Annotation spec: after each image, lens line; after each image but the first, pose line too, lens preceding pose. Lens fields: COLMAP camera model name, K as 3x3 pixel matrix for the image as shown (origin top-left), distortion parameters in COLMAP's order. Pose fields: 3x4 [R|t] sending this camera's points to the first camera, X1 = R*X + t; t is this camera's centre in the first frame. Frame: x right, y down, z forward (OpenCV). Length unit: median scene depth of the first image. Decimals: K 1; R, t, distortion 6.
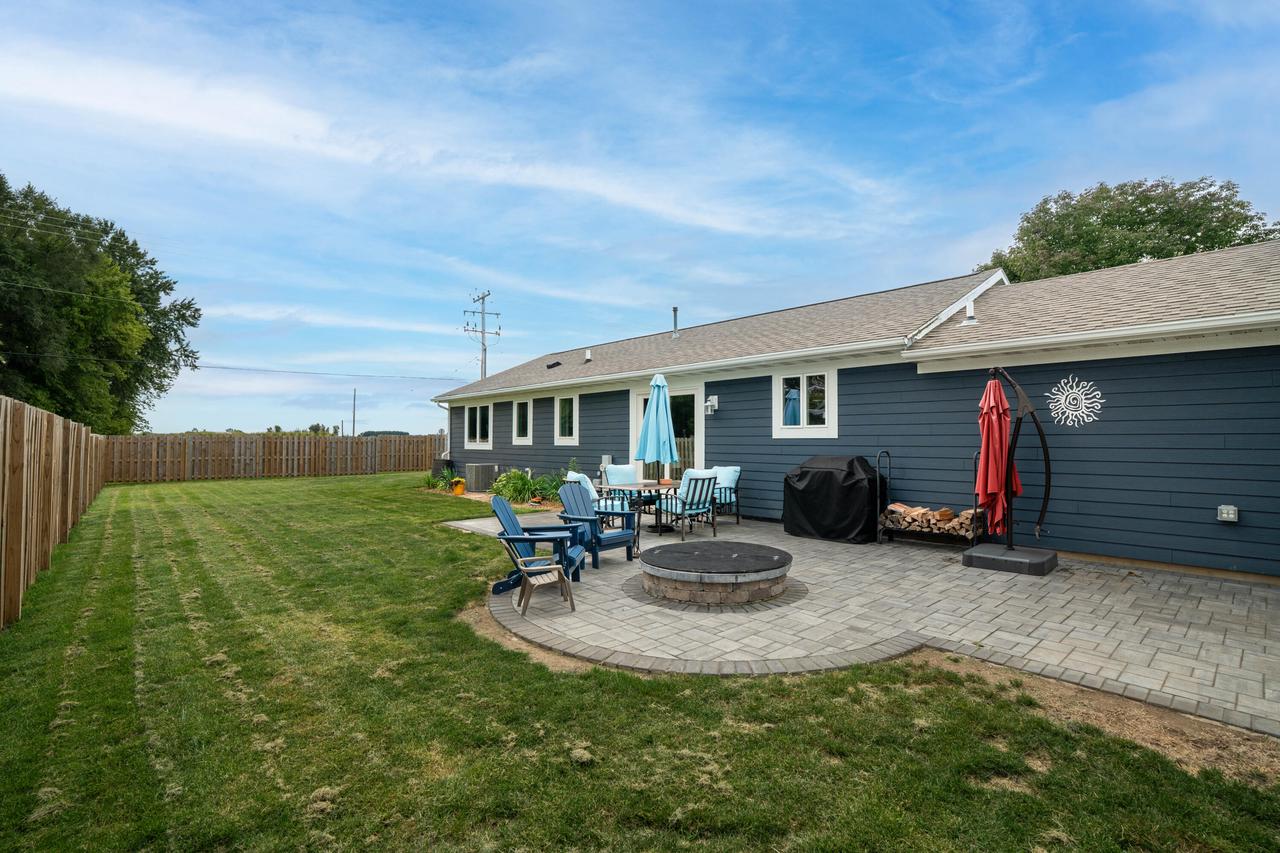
lens RADIAL K [[583.3, 0, 637.7], [0, 583.3, 429.9], [0, 0, 1]] dist [-0.032470, 0.000554]
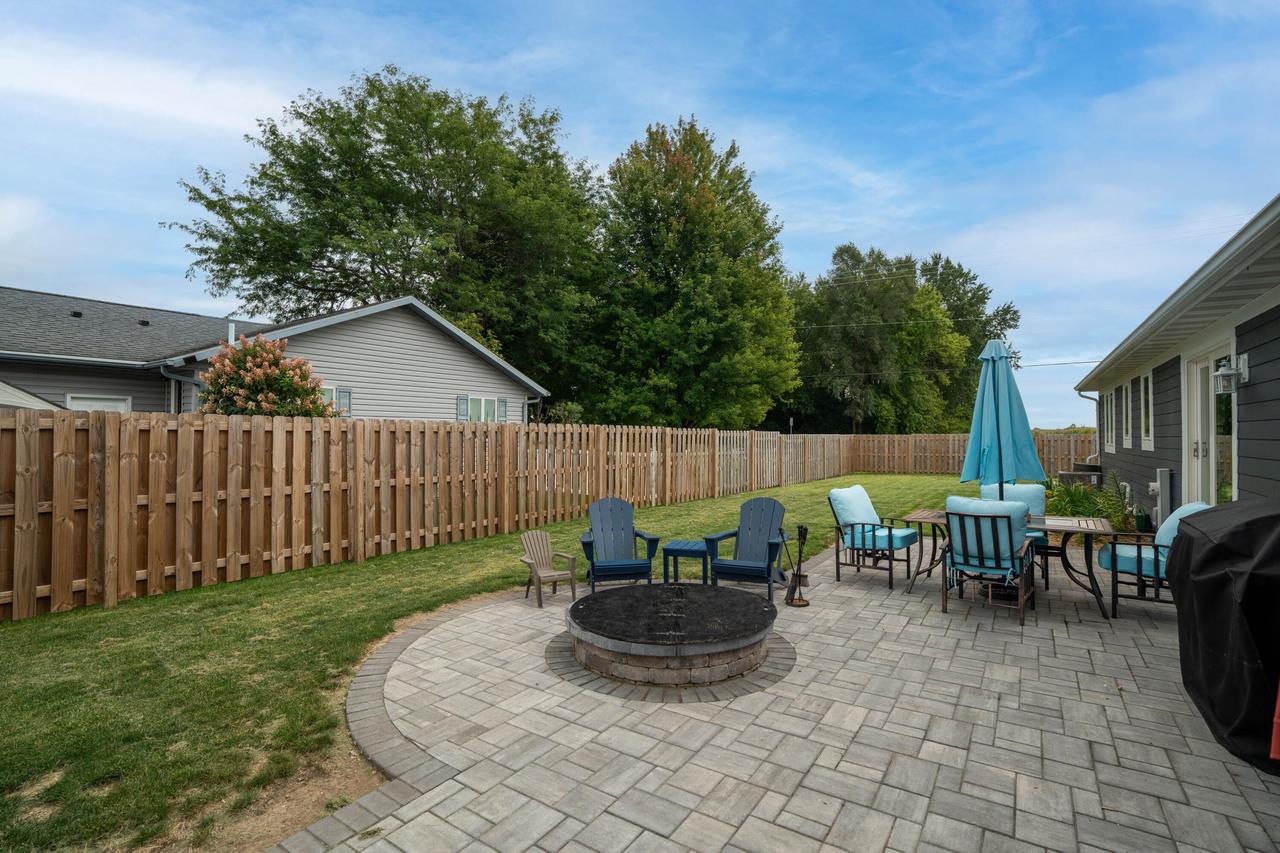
lens RADIAL K [[583.3, 0, 637.7], [0, 583.3, 429.9], [0, 0, 1]] dist [-0.032470, 0.000554]
pose [[0.241923, -0.010909, -0.970234, 0.933639], [0.018466, 0.999807, -0.006637, -0.004645], [0.970120, -0.016311, 0.242078, 0.878208]]
